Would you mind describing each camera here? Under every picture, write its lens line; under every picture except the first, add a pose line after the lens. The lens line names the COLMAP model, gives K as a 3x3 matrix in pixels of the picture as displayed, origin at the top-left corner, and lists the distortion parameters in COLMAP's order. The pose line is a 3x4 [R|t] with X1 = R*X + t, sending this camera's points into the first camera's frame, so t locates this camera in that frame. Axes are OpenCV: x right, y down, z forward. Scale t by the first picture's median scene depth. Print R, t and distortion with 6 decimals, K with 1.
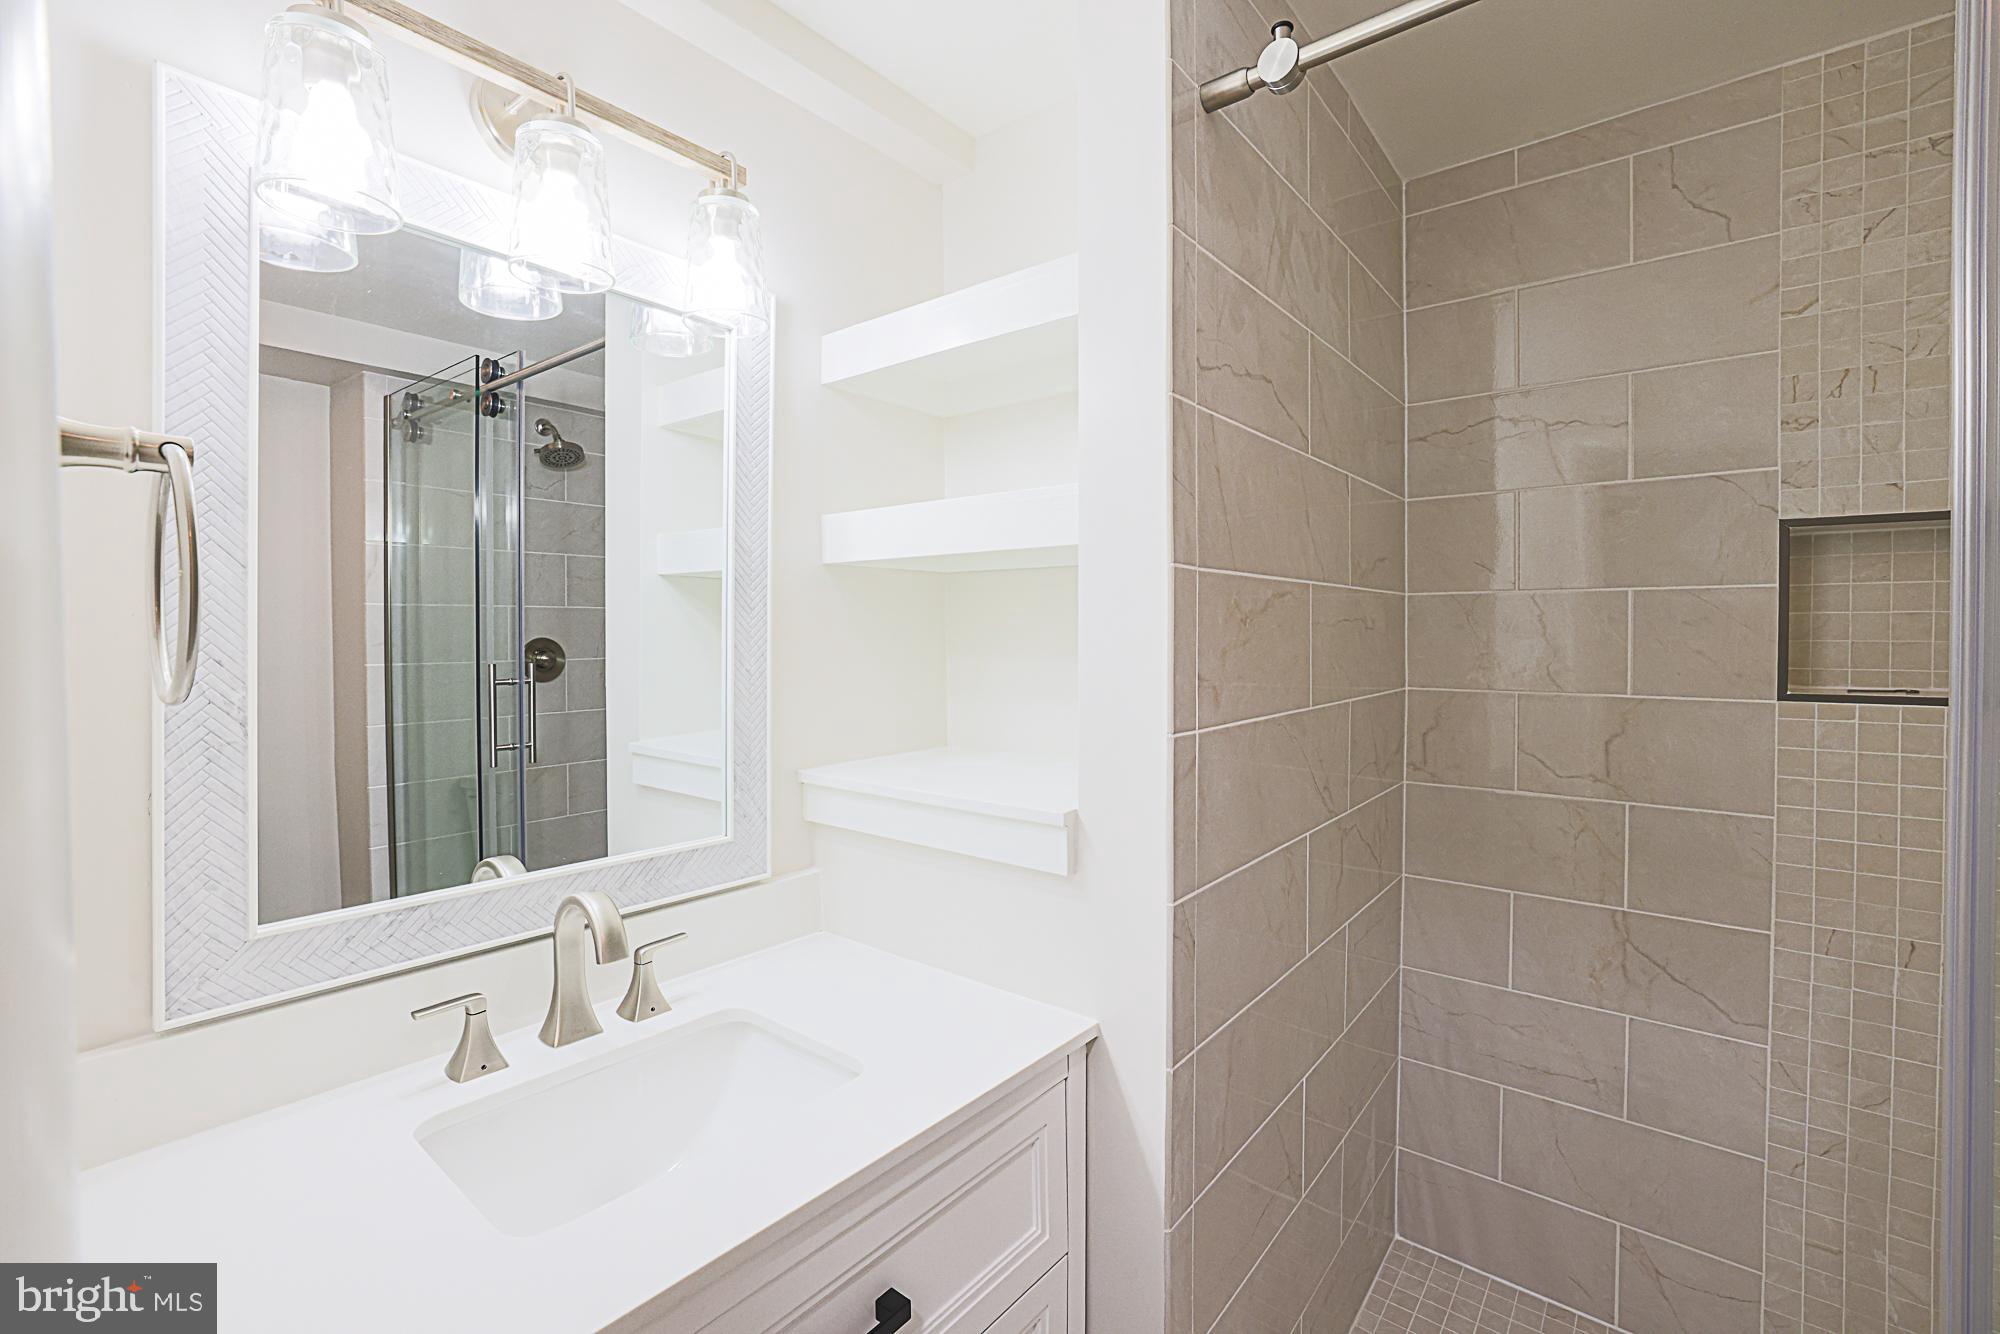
lens RADIAL K [[913.6, 0, 1066.6], [0, 913.6, 657.6], [0, 0, 1]] dist [-0.058469, 0.027848]
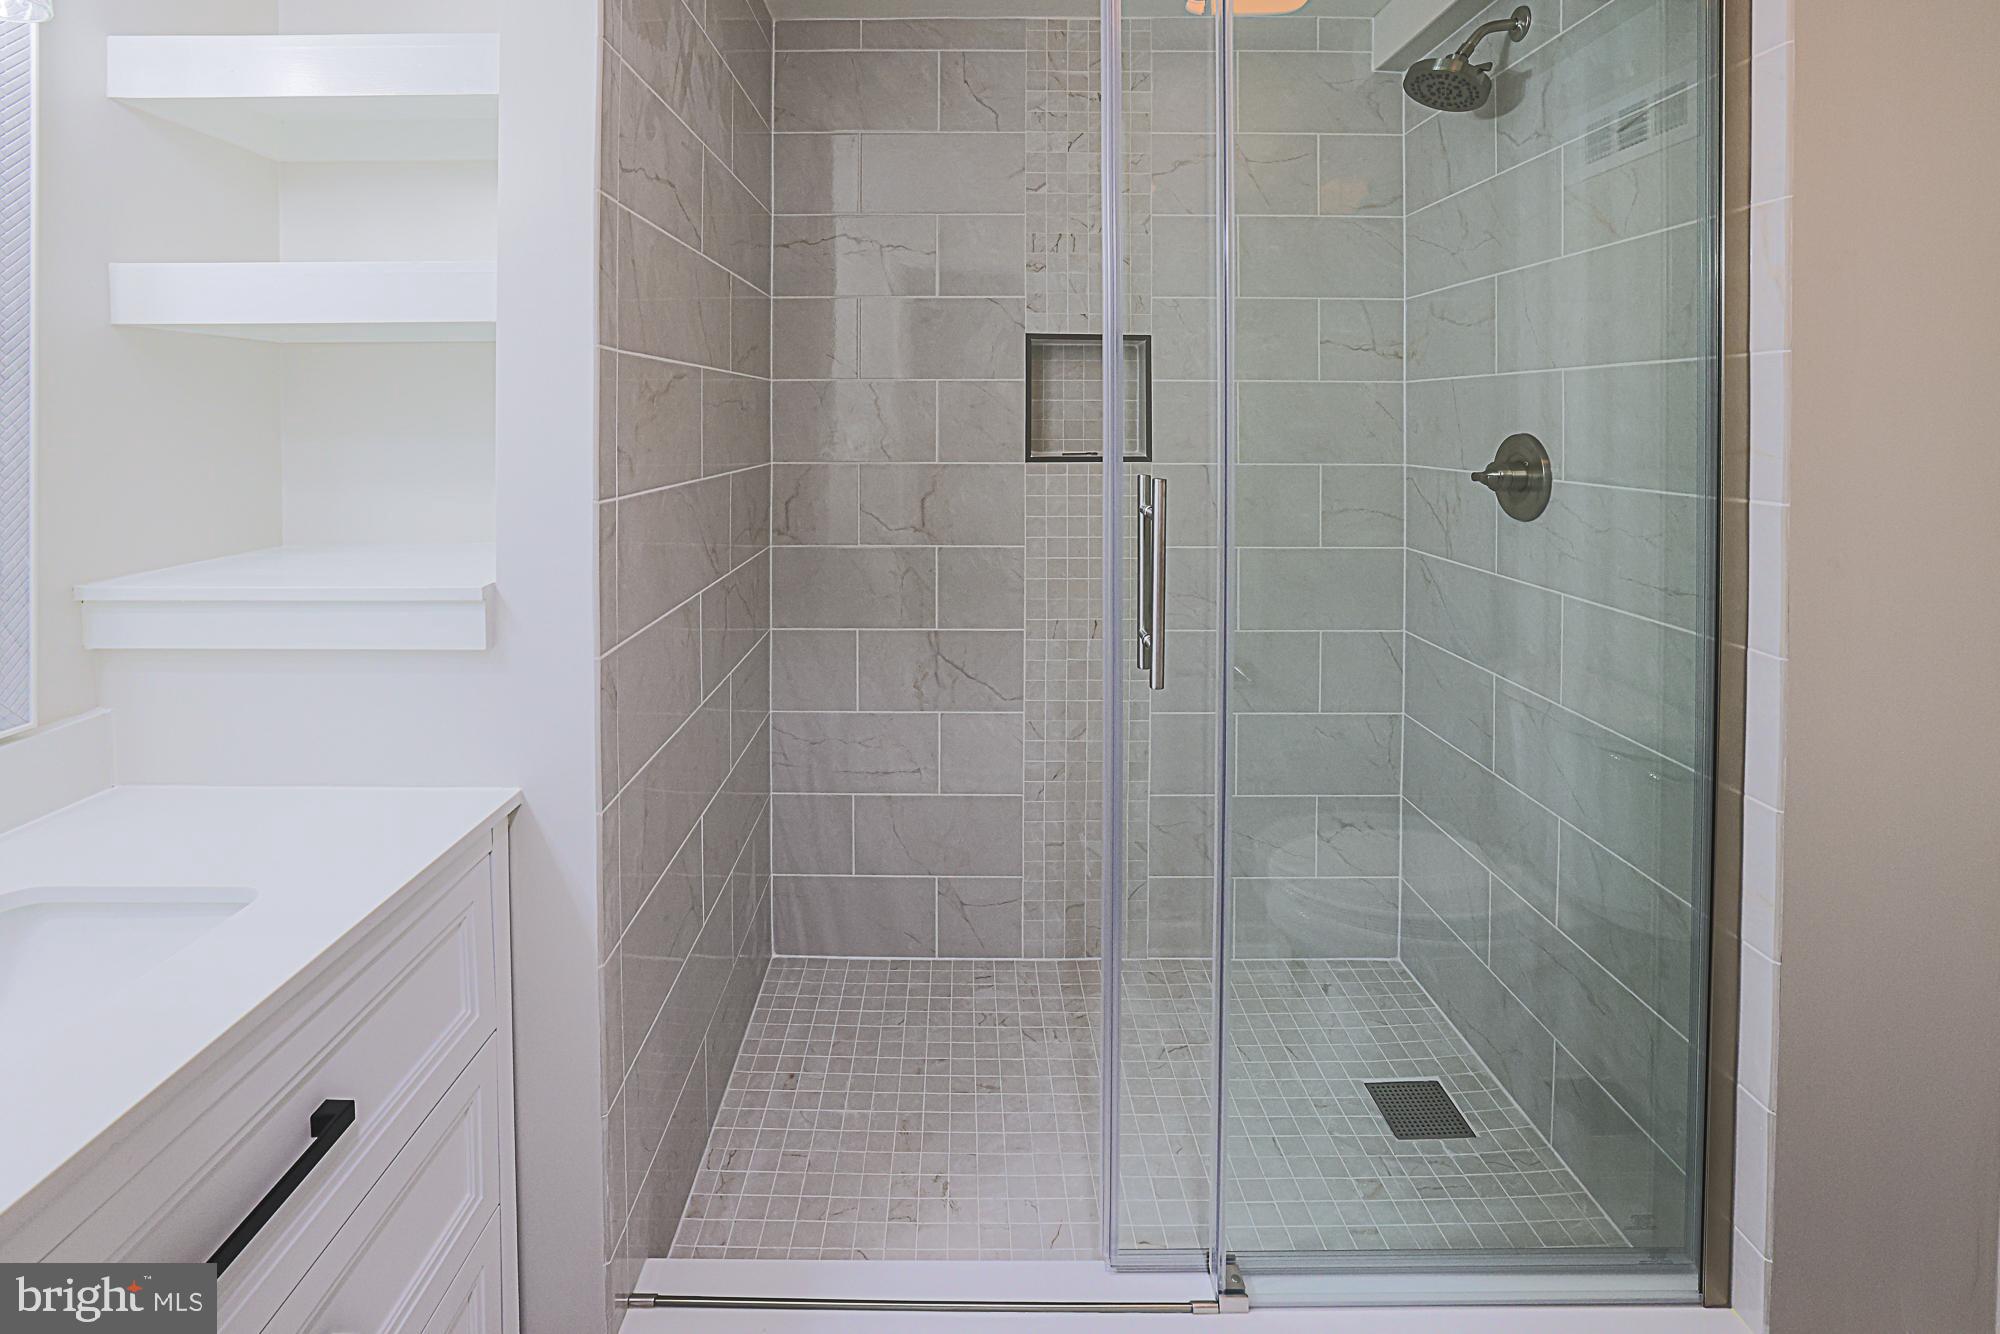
lens RADIAL K [[858.2, 0, 1005.8], [0, 858.2, 643.6], [0, 0, 1]] dist [-0.032950, 0.009001]
pose [[0.795715, -0.147750, 0.587373, -0.099321], [0.011014, 0.973159, 0.229871, 0.013966], [-0.605571, -0.176443, 0.775985, -0.127466]]
